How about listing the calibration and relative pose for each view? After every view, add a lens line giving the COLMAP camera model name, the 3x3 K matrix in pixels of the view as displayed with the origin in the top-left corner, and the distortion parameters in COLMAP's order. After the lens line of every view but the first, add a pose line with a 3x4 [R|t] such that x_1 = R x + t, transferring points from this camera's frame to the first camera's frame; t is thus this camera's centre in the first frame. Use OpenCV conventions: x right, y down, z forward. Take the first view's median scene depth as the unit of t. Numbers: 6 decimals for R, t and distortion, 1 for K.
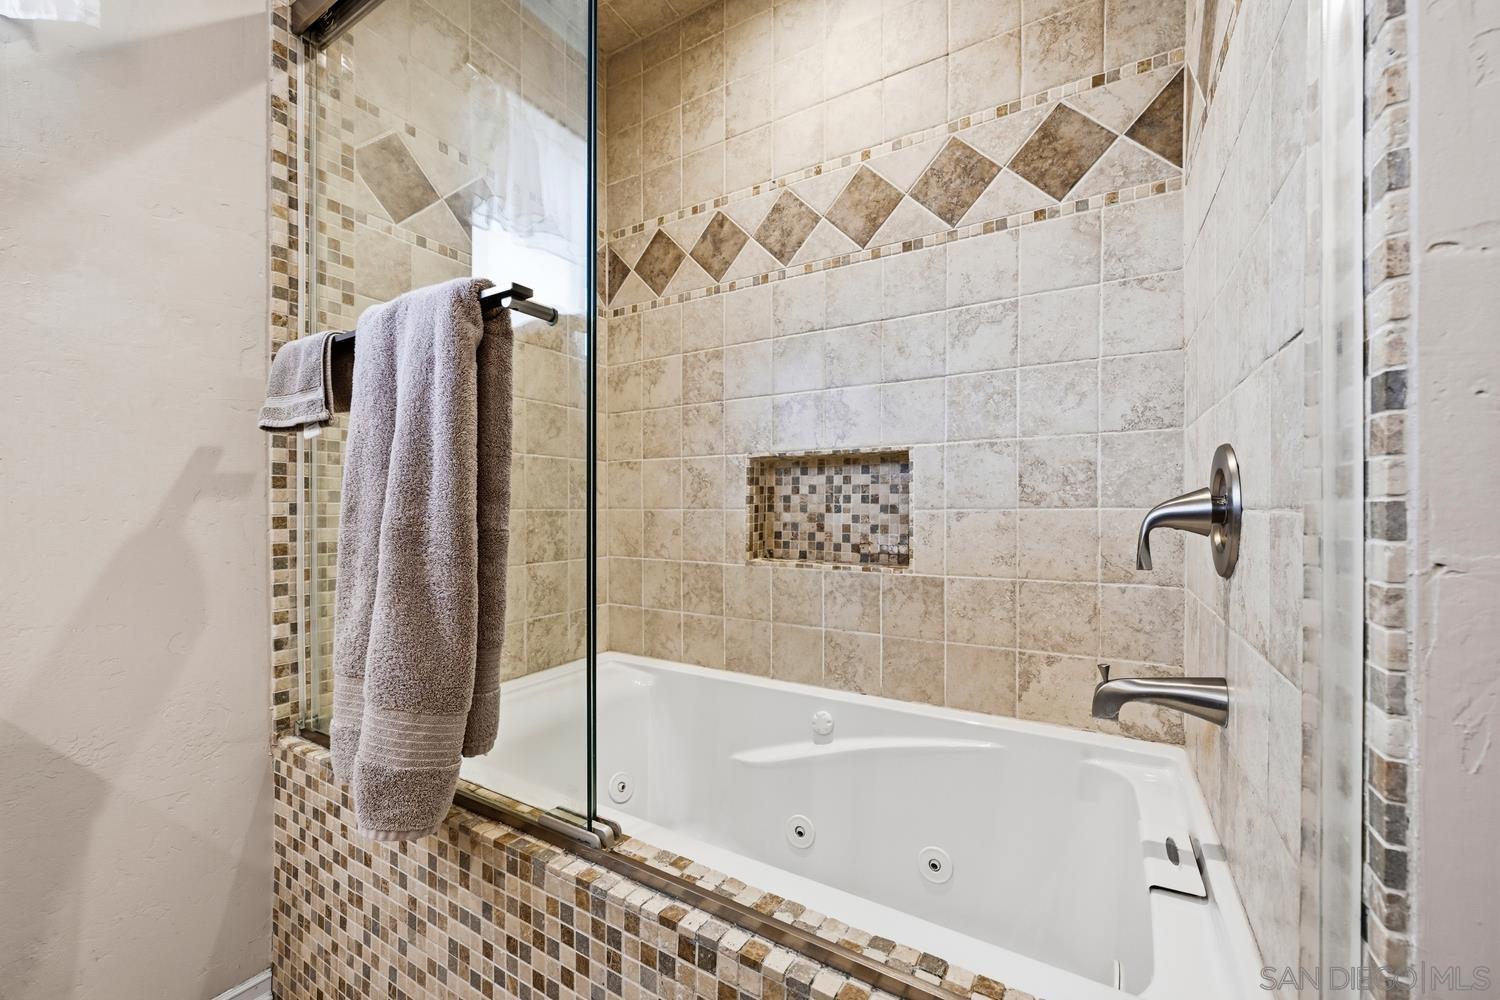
lens RADIAL K [[586.2, 0, 754.9], [0, 586.2, 512.4], [0, 0, 1]] dist [-0.001793, 0.000047]
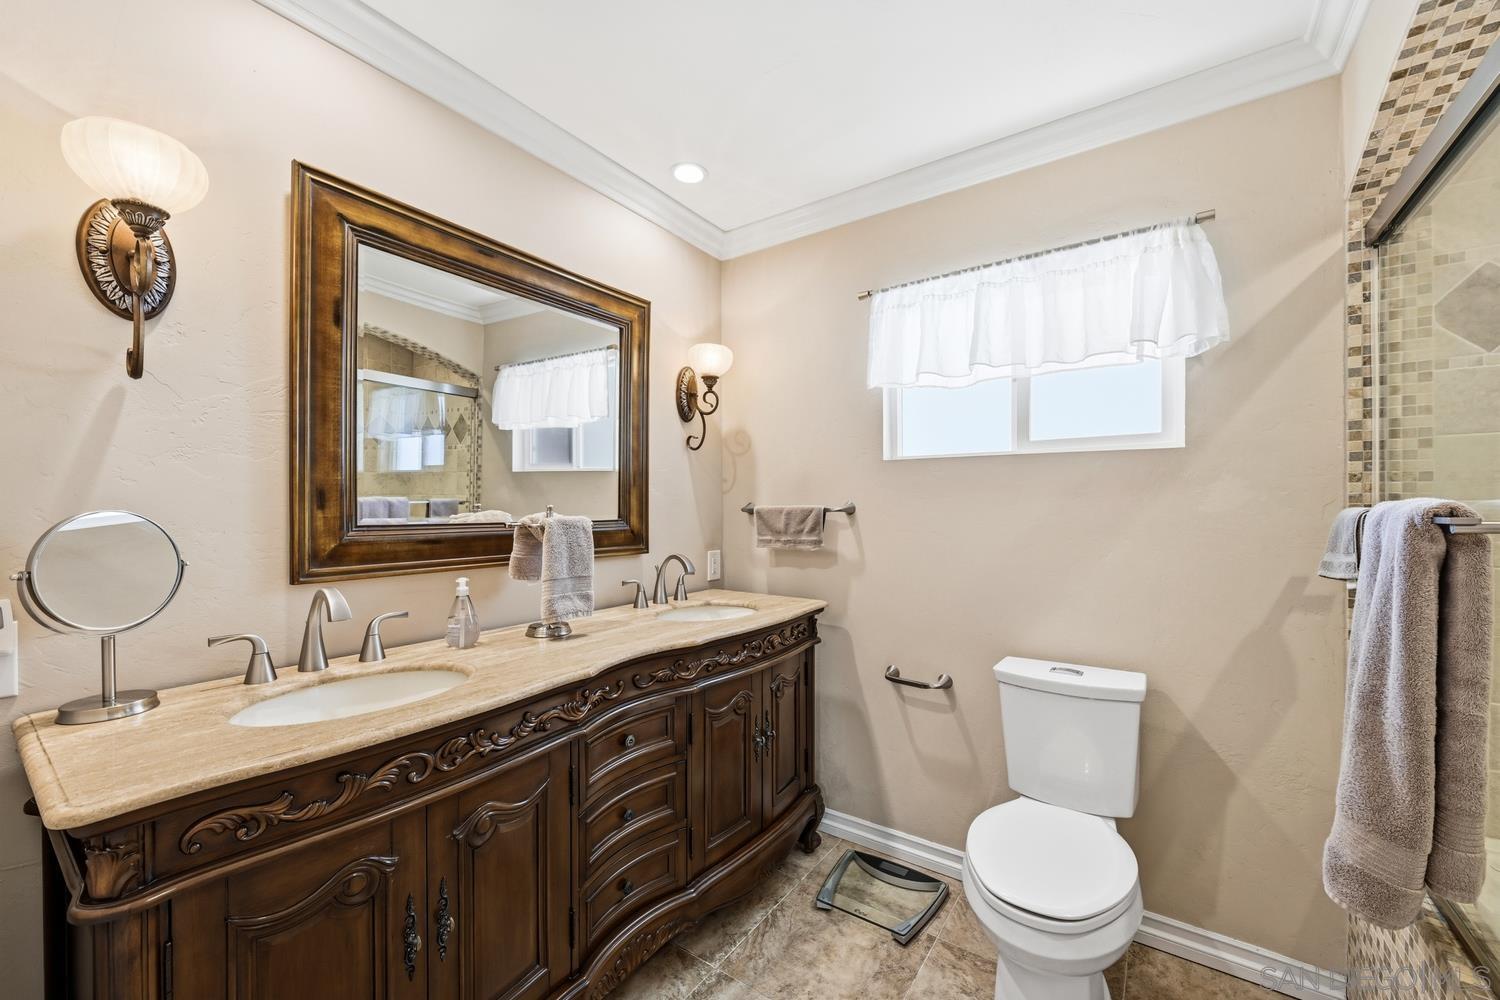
lens RADIAL K [[586.2, 0, 754.9], [0, 586.2, 512.4], [0, 0, 1]] dist [-0.001793, 0.000047]
pose [[-0.076422, 0.005901, -0.997058, 0.566948], [-0.001027, 0.999981, 0.005997, -0.260380], [0.997075, 0.001482, -0.076415, -0.210770]]
